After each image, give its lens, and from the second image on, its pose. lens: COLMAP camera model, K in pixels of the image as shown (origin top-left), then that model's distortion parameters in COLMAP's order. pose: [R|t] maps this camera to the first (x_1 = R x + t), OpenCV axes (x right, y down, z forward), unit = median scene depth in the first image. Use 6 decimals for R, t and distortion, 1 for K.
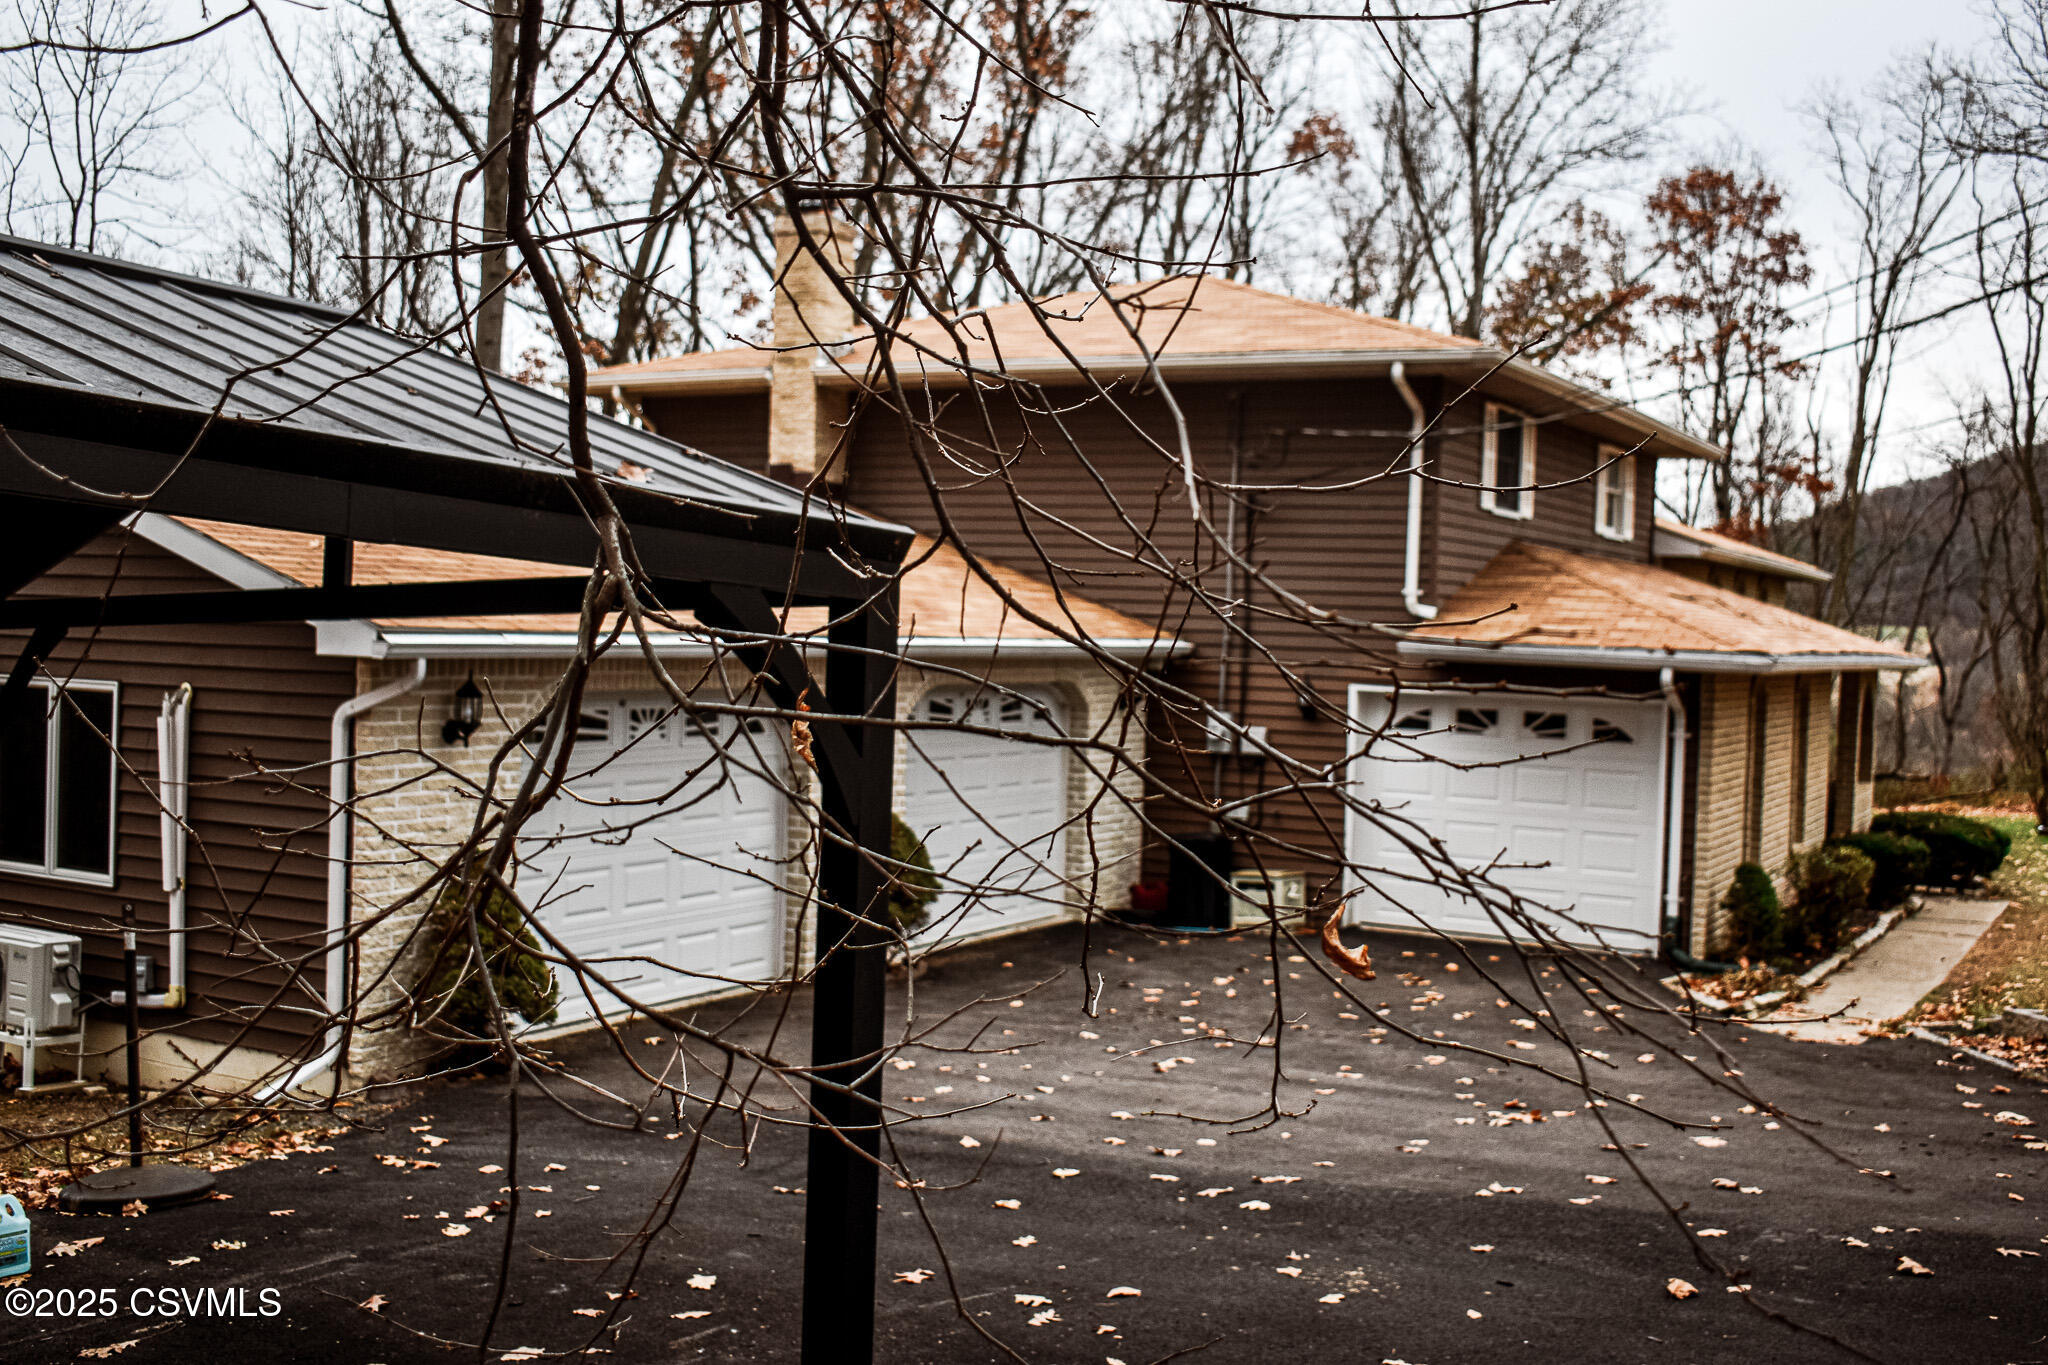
lens RADIAL K [[2152.0, 0, 1024.2], [0, 2152.0, 686.9], [0, 0, 1]] dist [-0.005455, 0.000000]
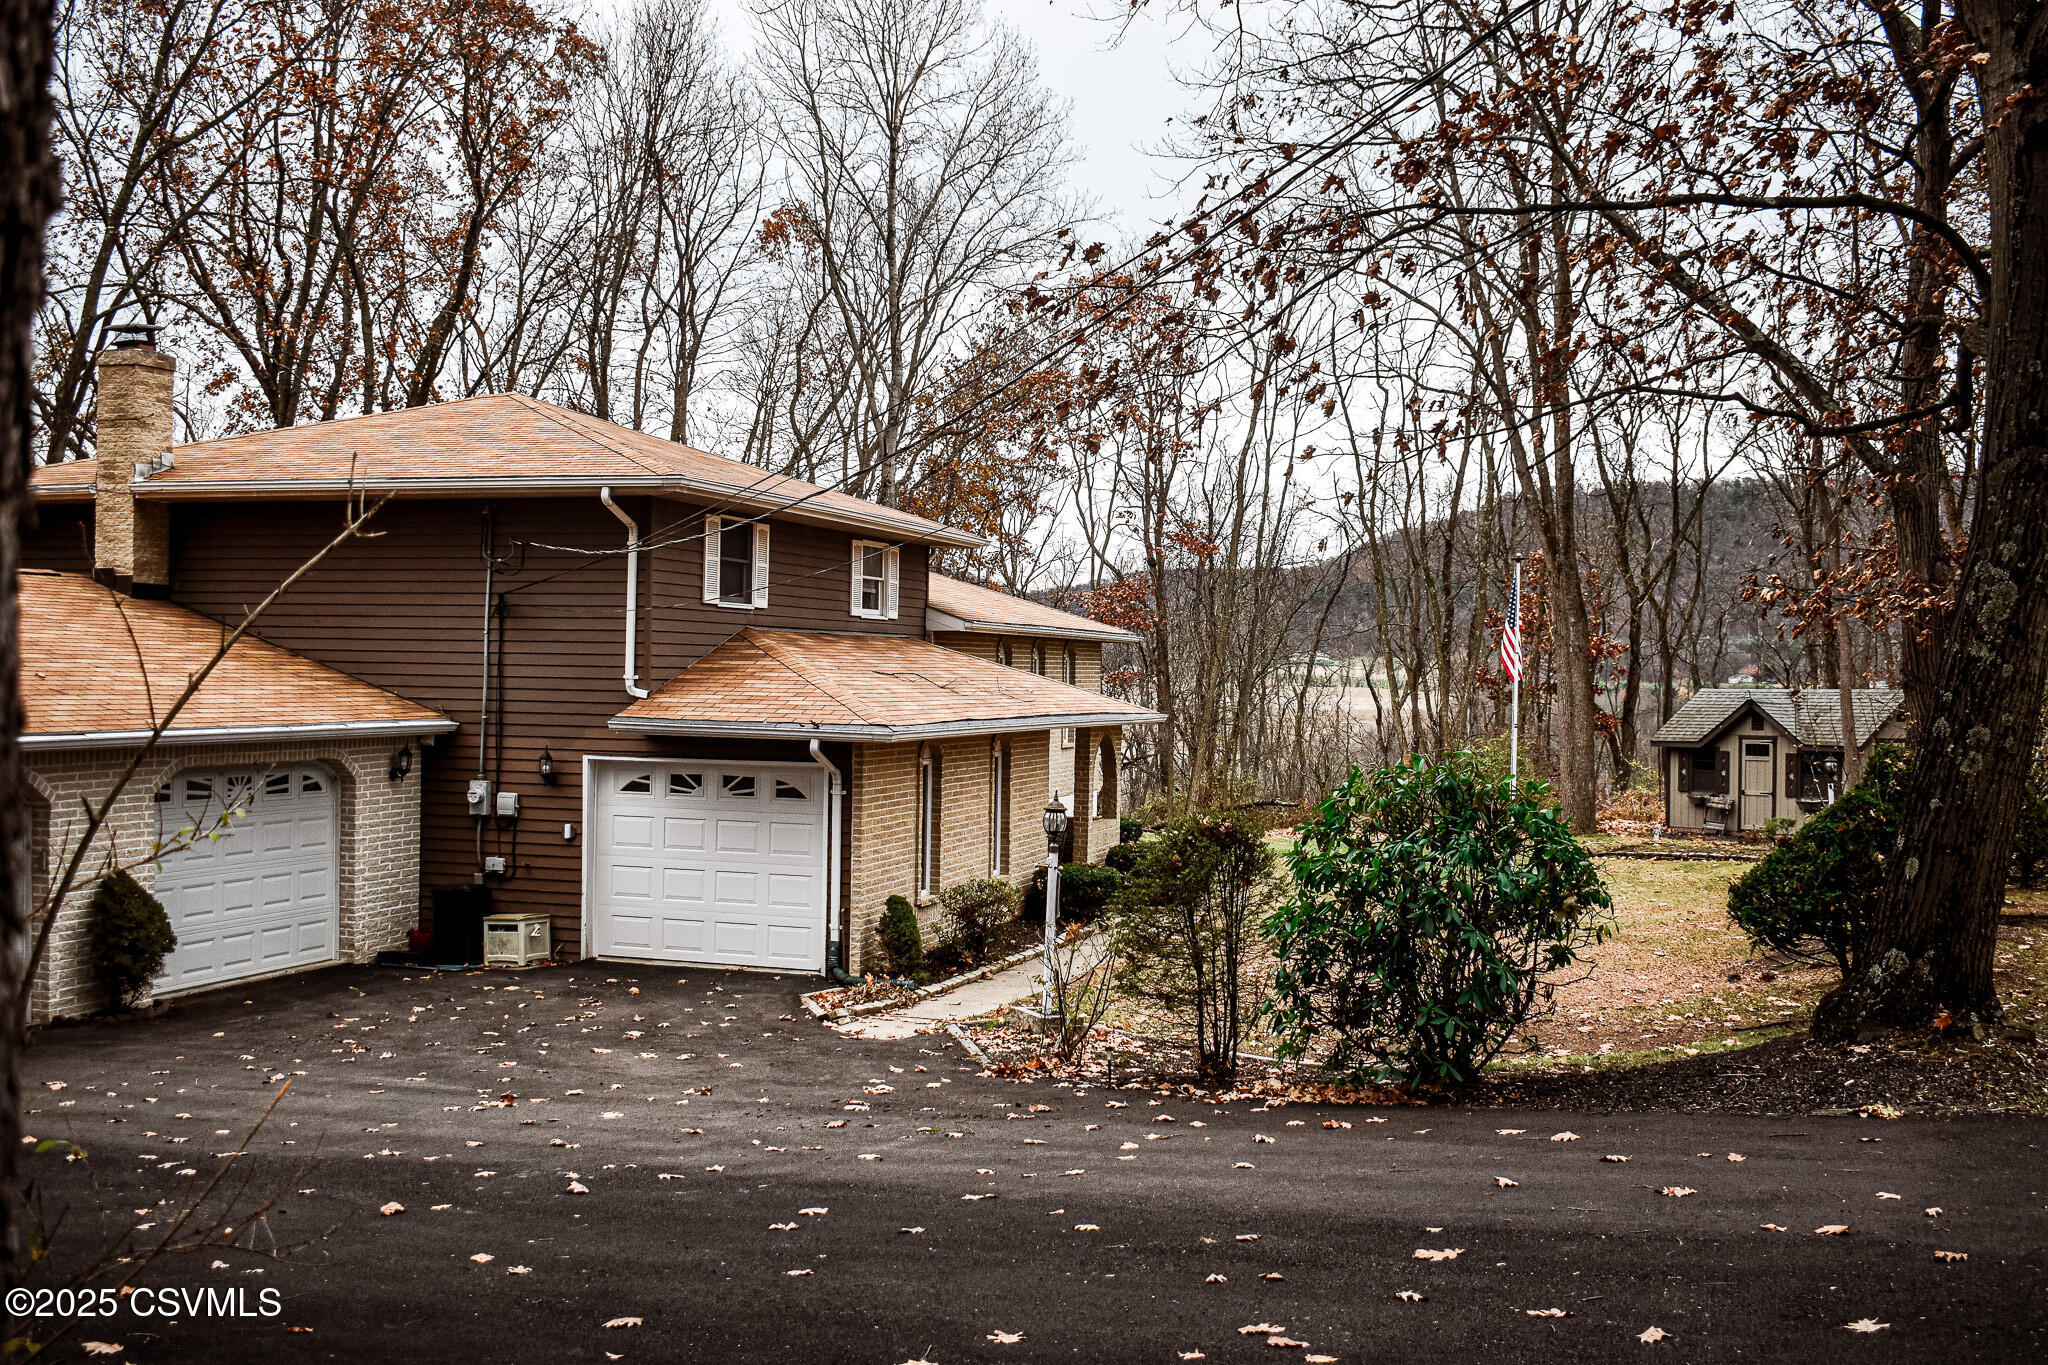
lens RADIAL K [[2120.1, 0, 1024.6], [0, 2120.1, 679.3], [0, 0, 1]] dist [-0.039278, 0.000000]
pose [[0.985249, -0.017524, 0.170228, 0.196060], [0.020668, 0.999647, -0.016718, -0.018473], [-0.169875, 0.019990, 0.985263, -0.194775]]
